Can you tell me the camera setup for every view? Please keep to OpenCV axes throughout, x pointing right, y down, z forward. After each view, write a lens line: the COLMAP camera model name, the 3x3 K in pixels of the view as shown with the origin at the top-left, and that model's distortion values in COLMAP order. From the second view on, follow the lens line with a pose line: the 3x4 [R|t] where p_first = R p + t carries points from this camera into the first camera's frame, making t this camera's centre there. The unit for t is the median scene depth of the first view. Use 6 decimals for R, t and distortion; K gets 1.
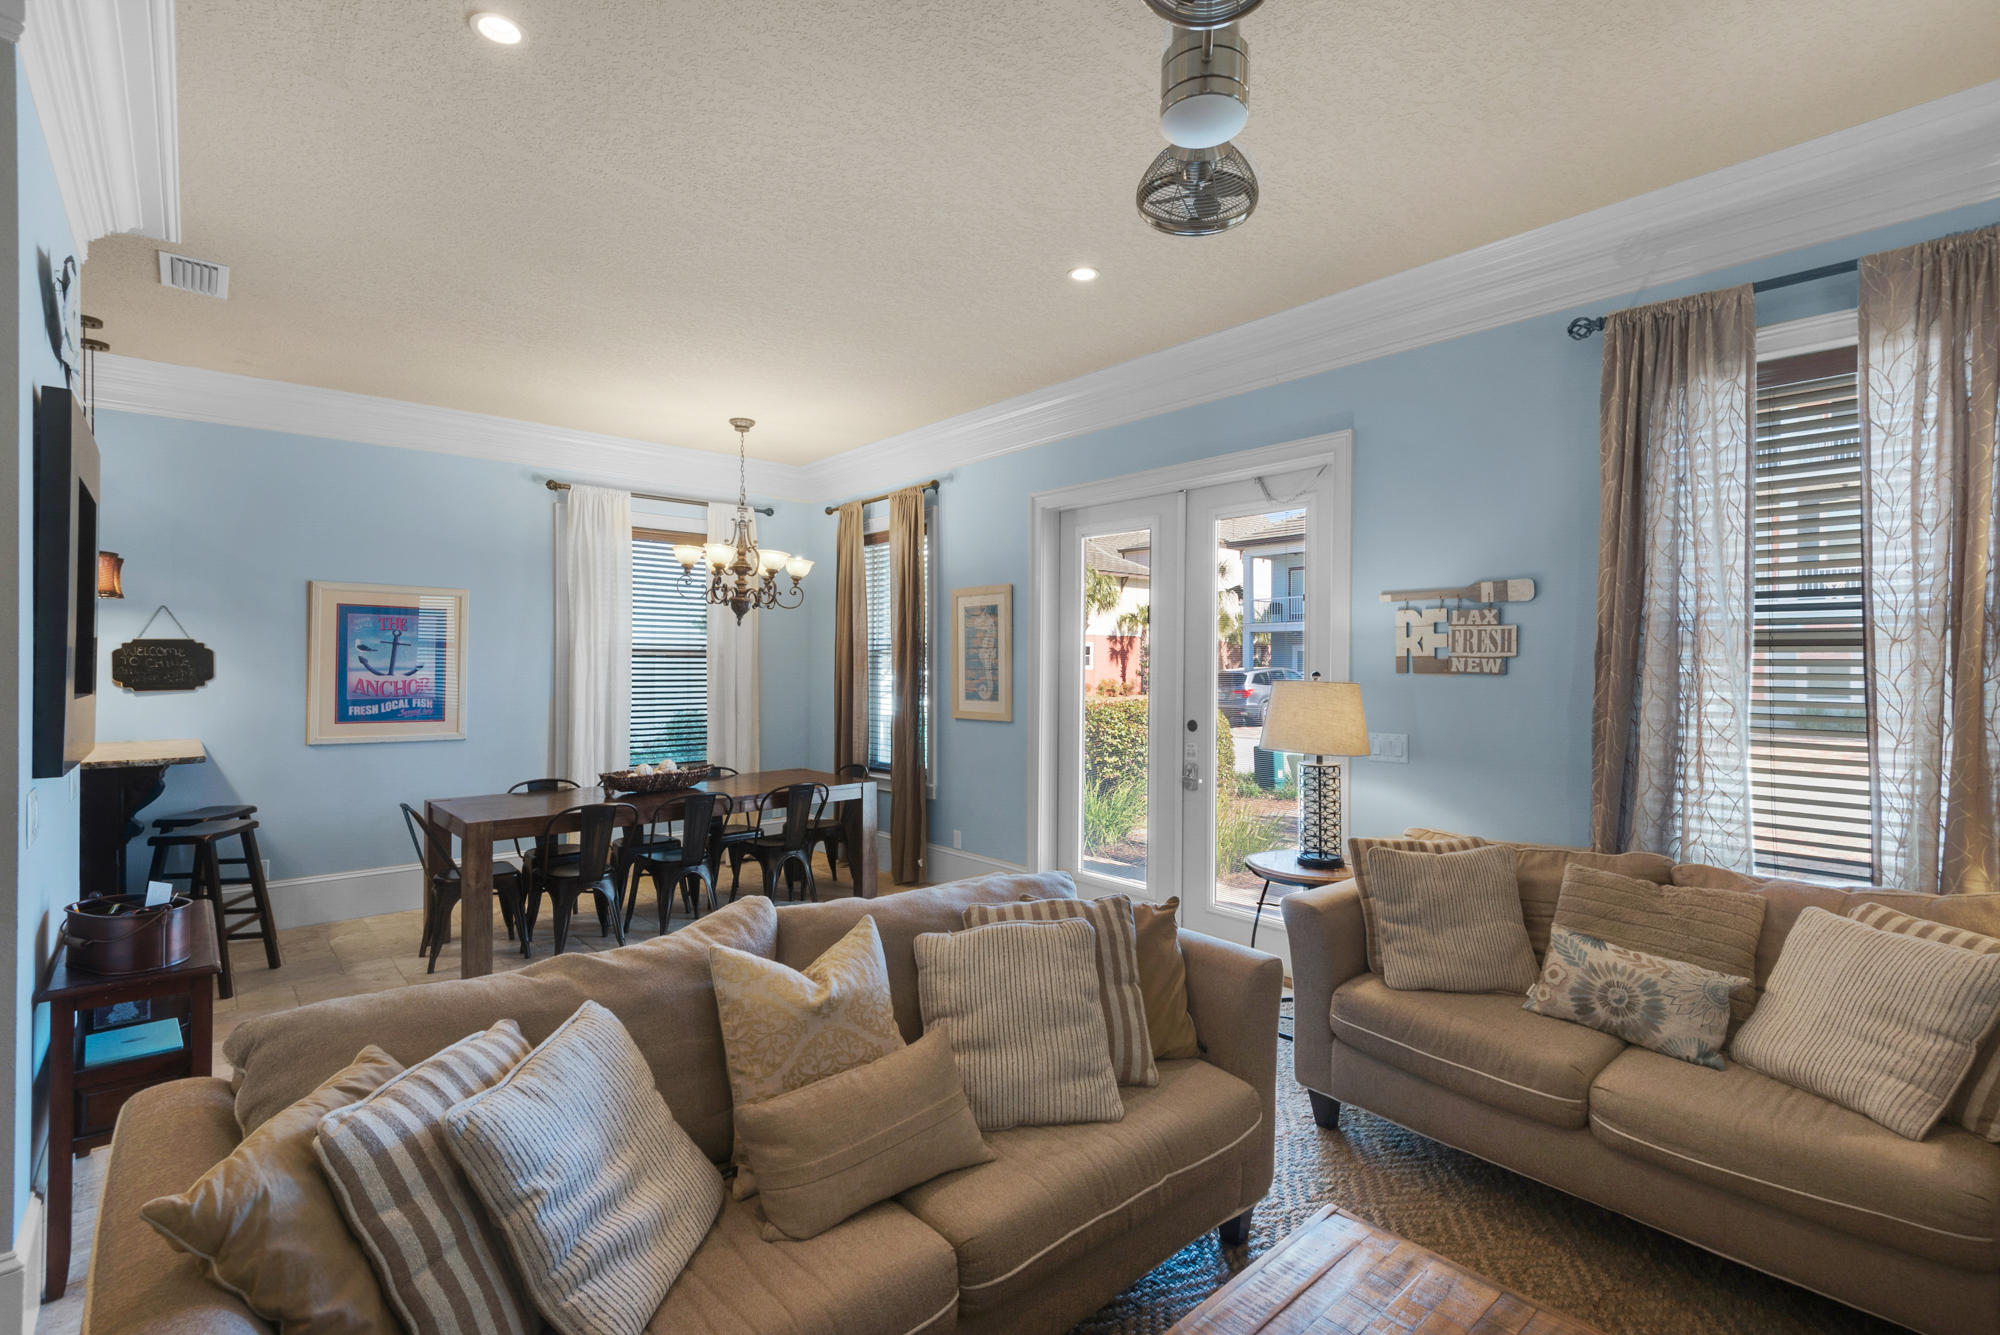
lens RADIAL K [[905.3, 0, 1002.4], [0, 905.3, 665.3], [0, 0, 1]] dist [0.027260, -0.013686]
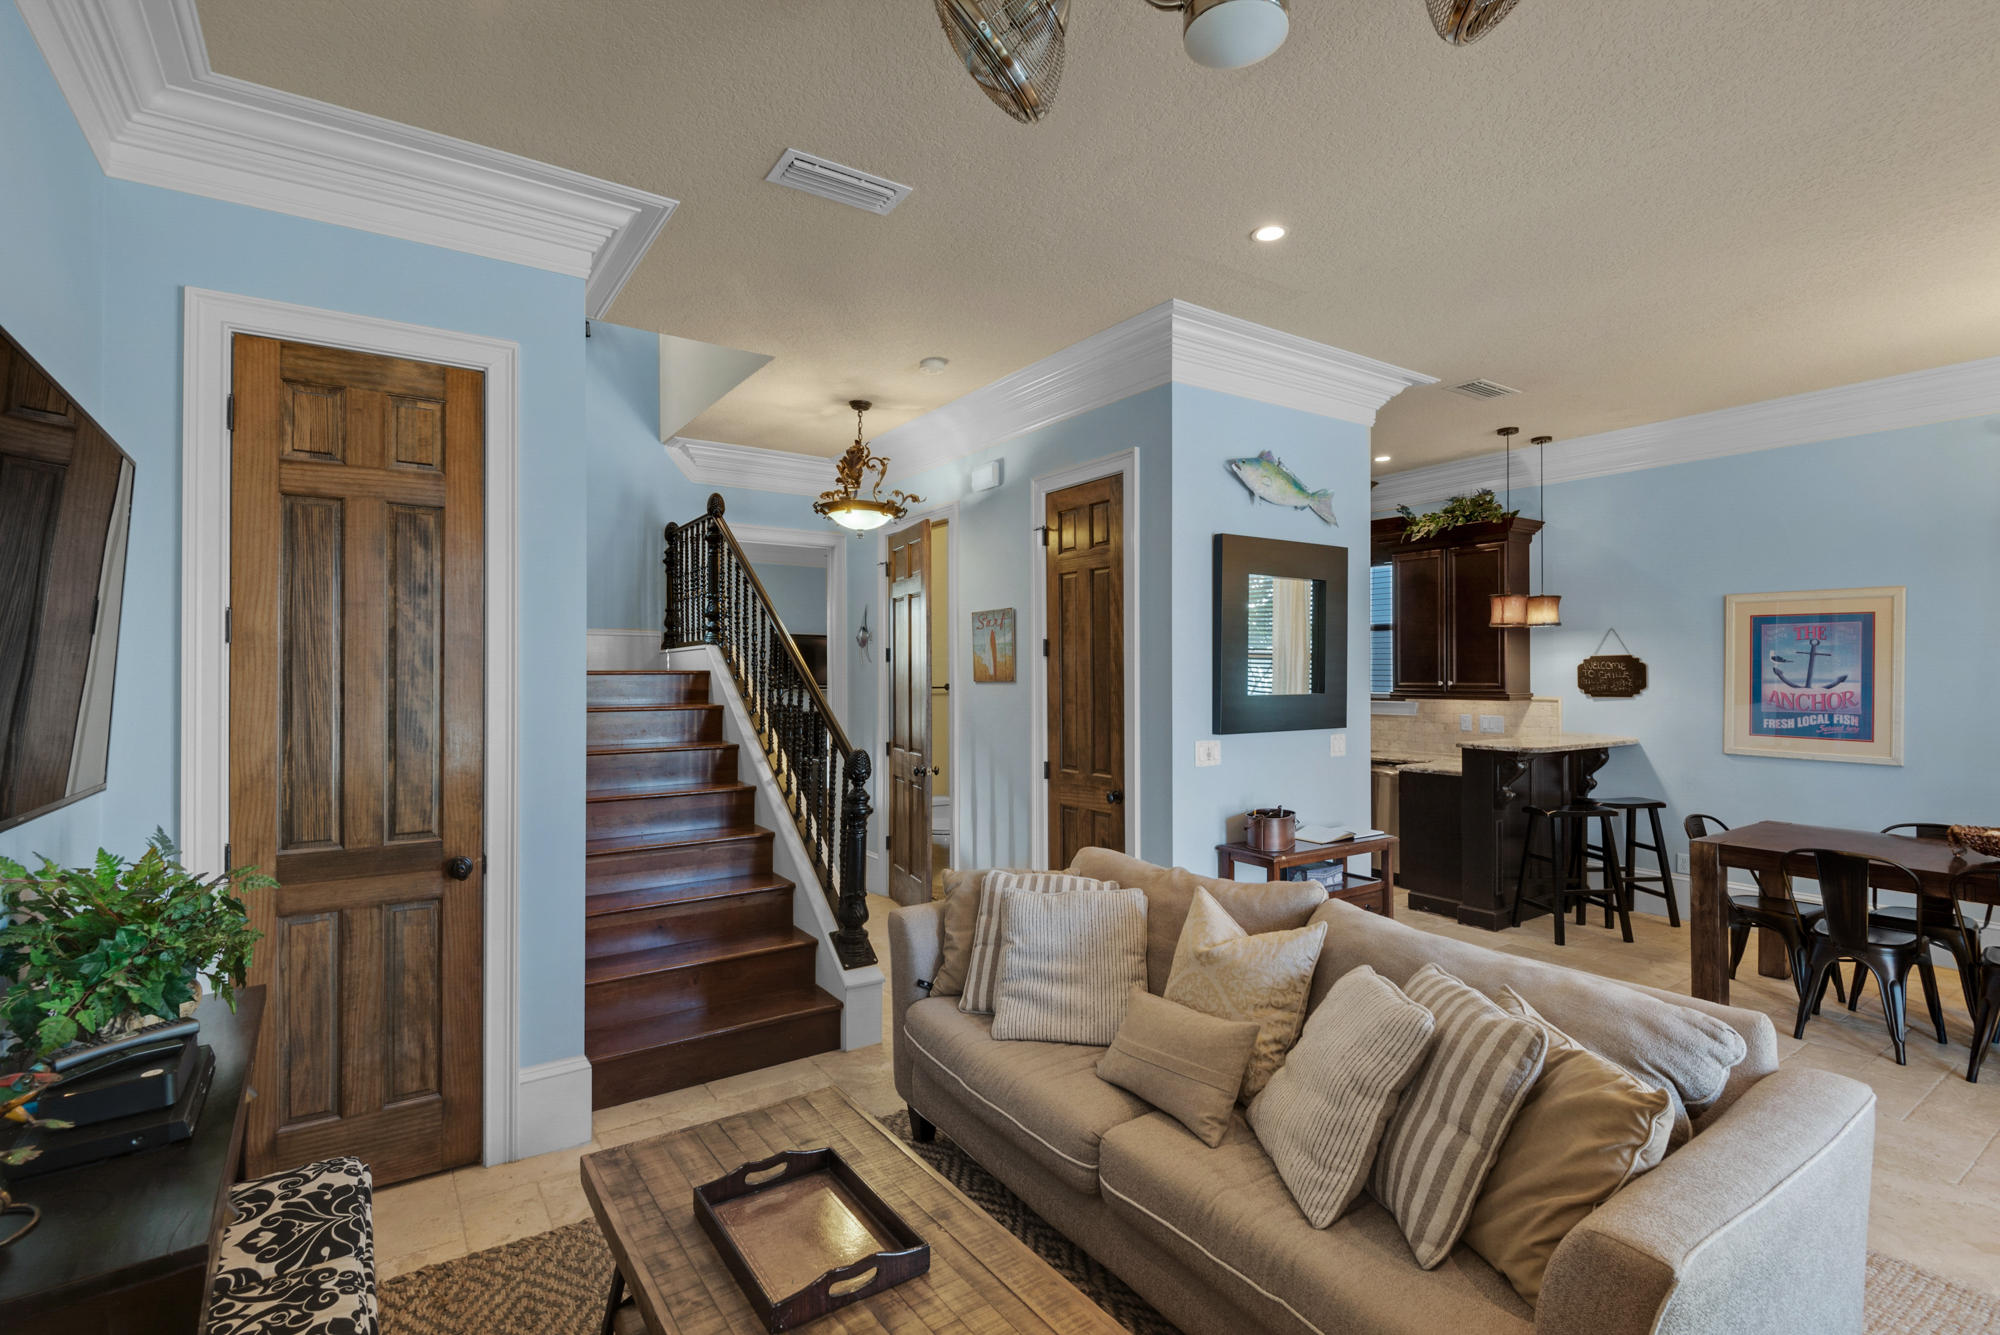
lens RADIAL K [[926.5, 0, 996.9], [0, 926.5, 667.5], [0, 0, 1]] dist [-0.003080, -0.003917]
pose [[-0.128600, -0.007346, -0.991669, 0.527236], [-0.001541, 0.999973, -0.007208, -0.002763], [0.991695, 0.000601, -0.128608, 0.429261]]
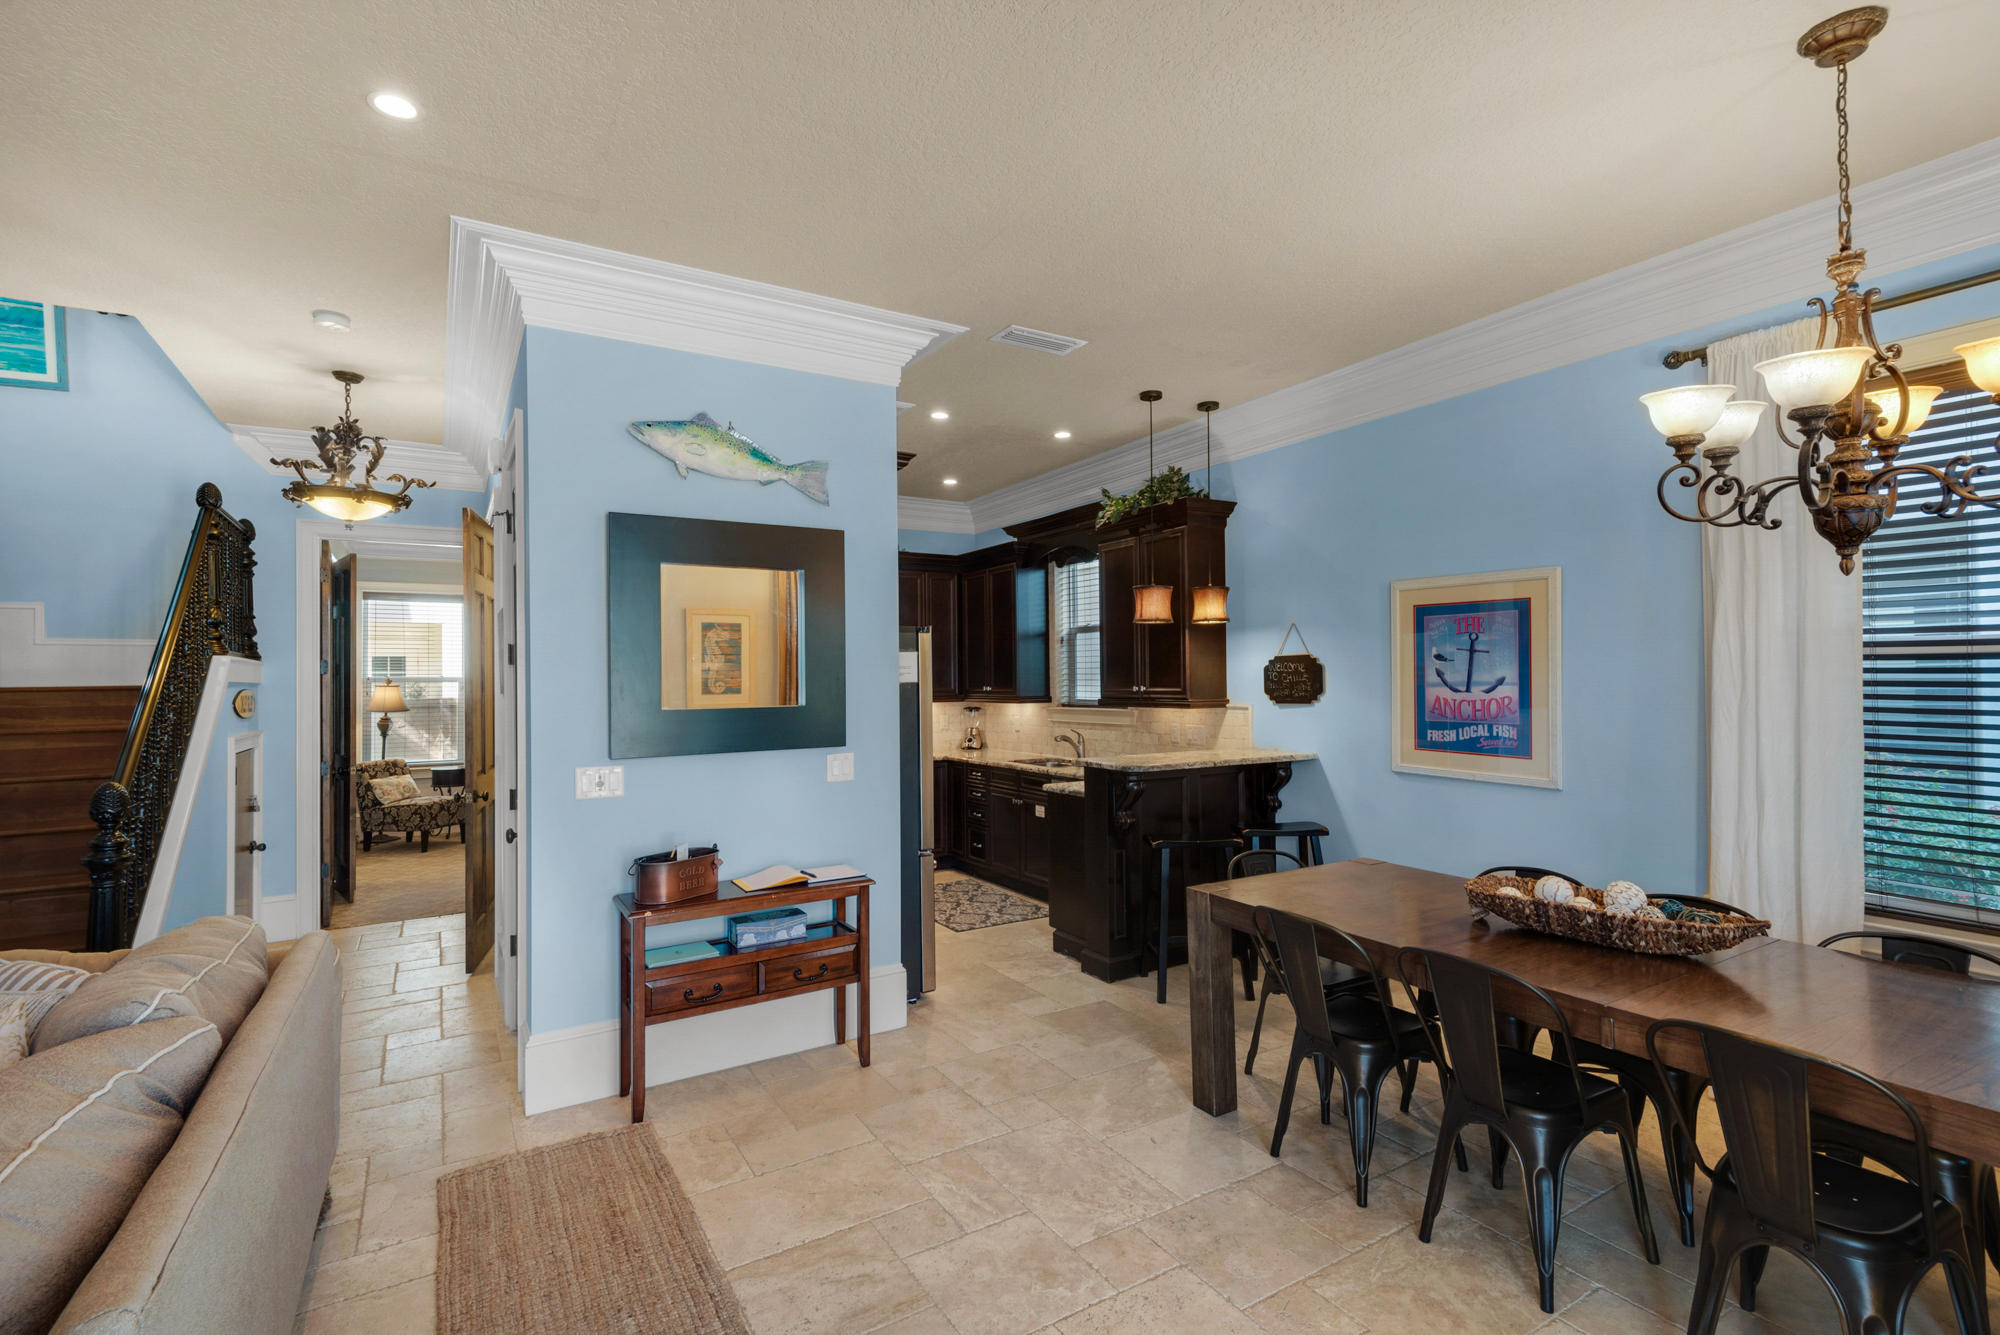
lens RADIAL K [[905.3, 0, 1001.7], [0, 905.3, 669.6], [0, 0, 1]] dist [0.027260, -0.013686]
pose [[-0.178985, -0.008301, -0.983817, 0.212707], [0.009526, 0.999903, -0.010170, -0.005672], [0.983806, -0.011192, -0.178889, 1.074416]]
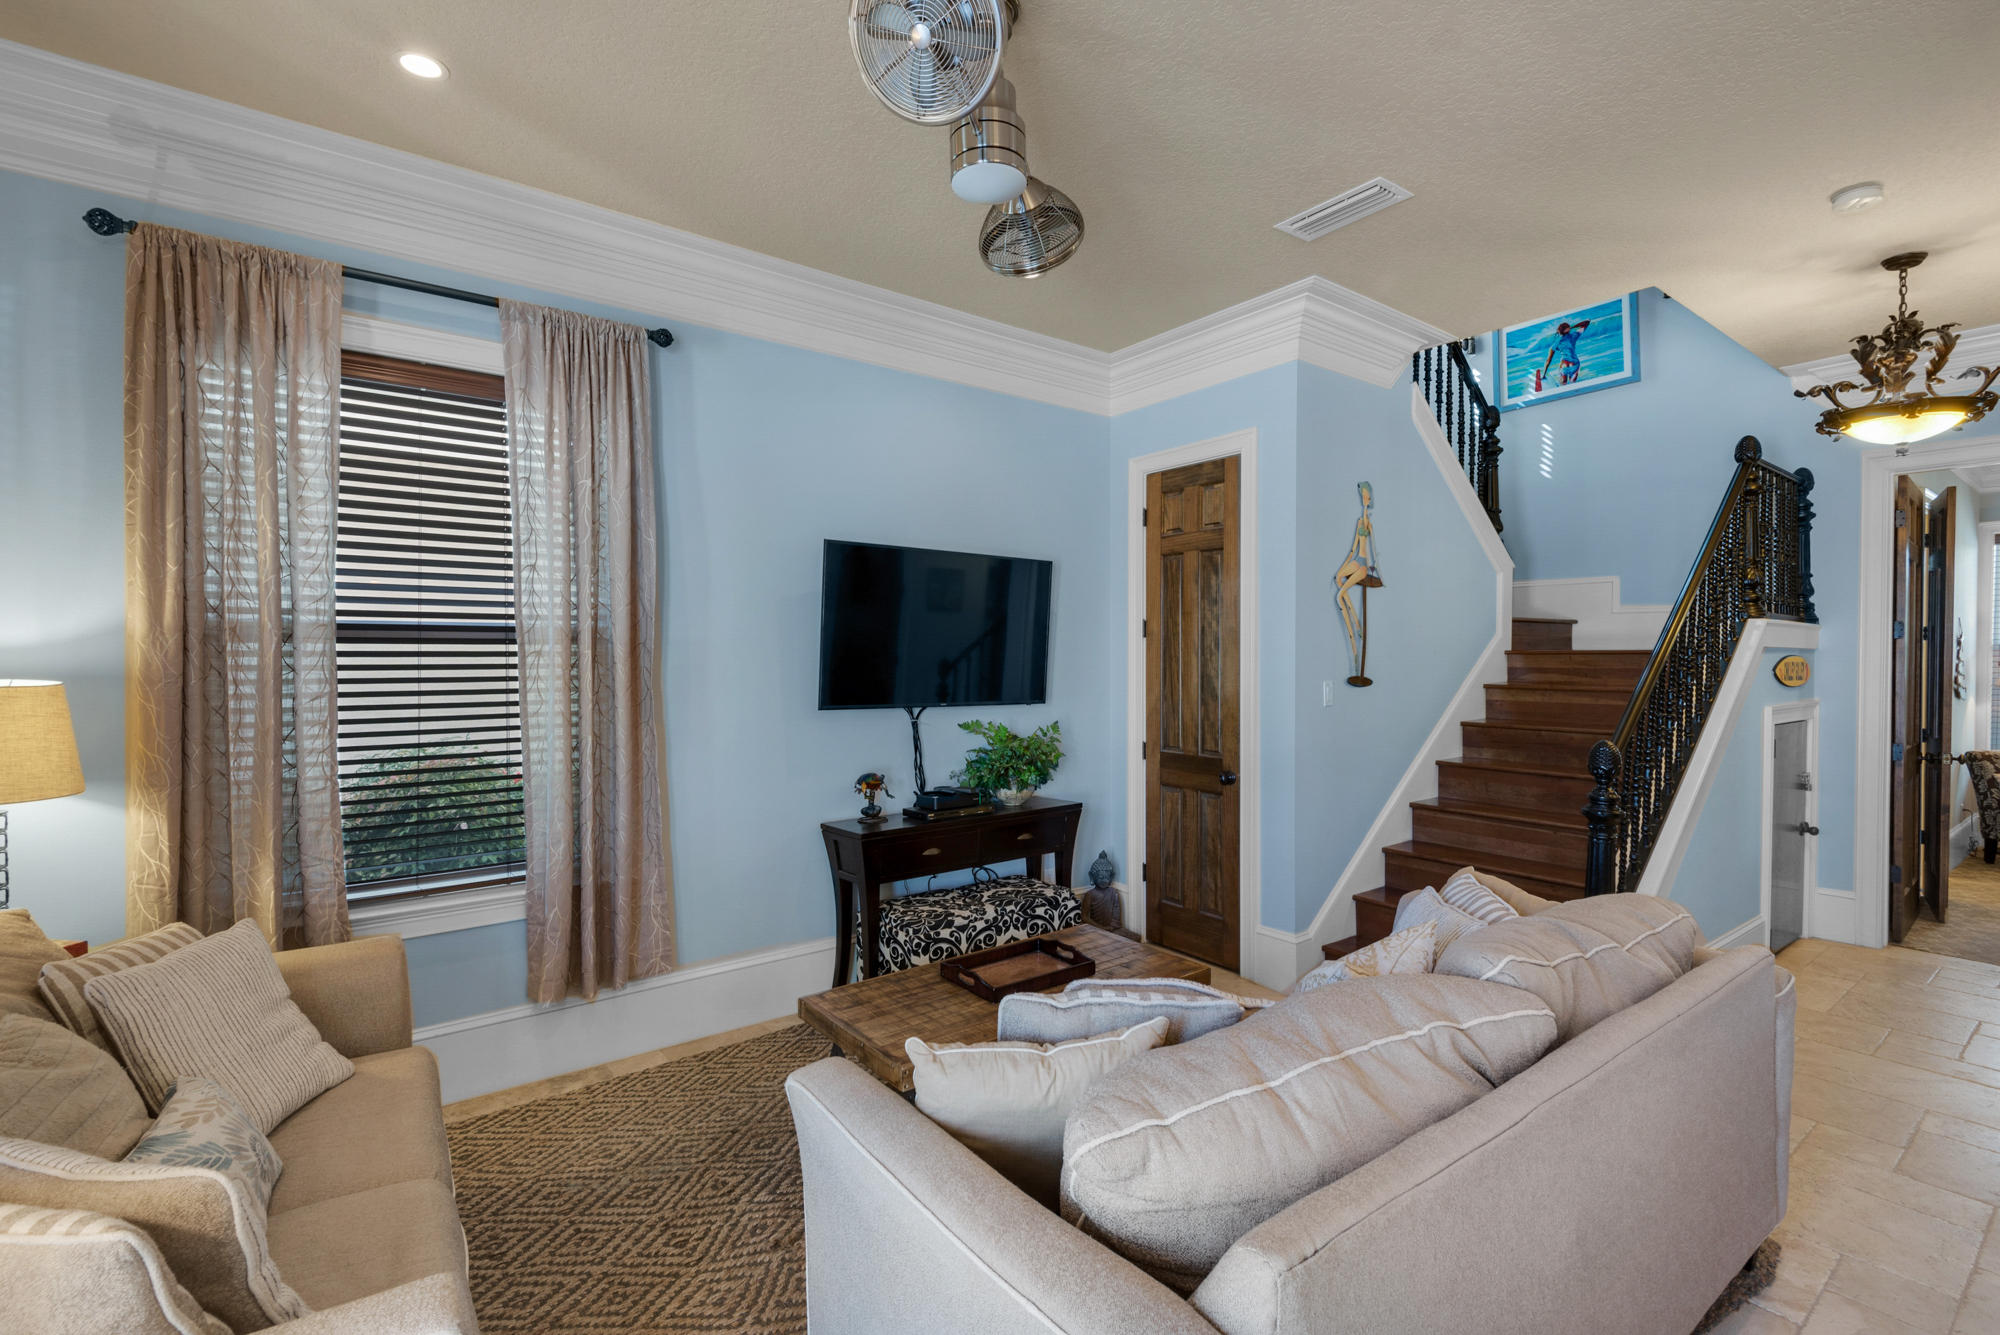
lens RADIAL K [[905.3, 0, 1003.2], [0, 905.3, 664.4], [0, 0, 1]] dist [0.027260, -0.013686]
pose [[-0.997165, -0.003186, 0.075176, 0.052187], [-0.002102, 0.999893, 0.014498, -0.004161], [-0.075214, 0.014299, -0.997065, 1.045426]]
